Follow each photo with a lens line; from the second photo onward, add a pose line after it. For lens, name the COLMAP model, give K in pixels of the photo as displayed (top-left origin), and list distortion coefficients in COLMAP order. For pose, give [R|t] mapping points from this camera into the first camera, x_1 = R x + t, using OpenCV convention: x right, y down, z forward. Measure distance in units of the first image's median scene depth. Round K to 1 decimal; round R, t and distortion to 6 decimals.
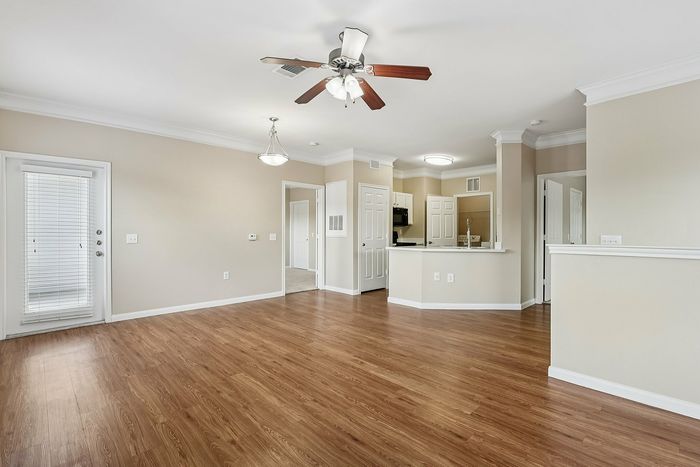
lens RADIAL K [[327.8, 0, 348.1], [0, 327.8, 238.7], [0, 0, 1]] dist [0.001510, -0.000576]
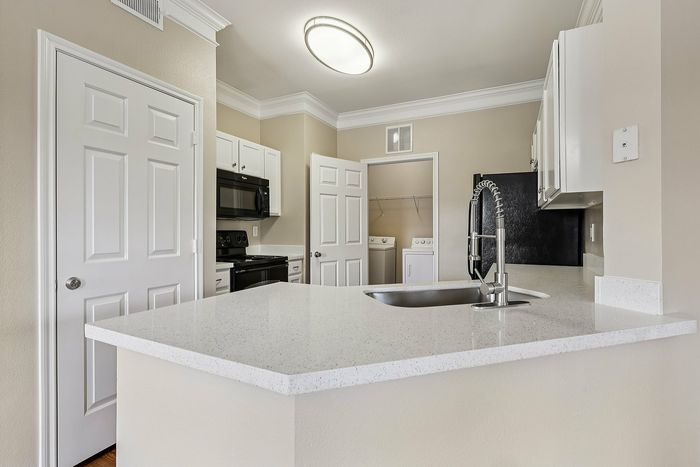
lens RADIAL K [[327.8, 0, 348.8], [0, 327.8, 235.0], [0, 0, 1]] dist [0.001510, -0.000576]
pose [[0.936638, -0.005030, 0.350262, 0.126684], [0.005064, 0.999987, 0.000821, -0.015448], [-0.350261, 0.001005, 0.936652, 0.538227]]
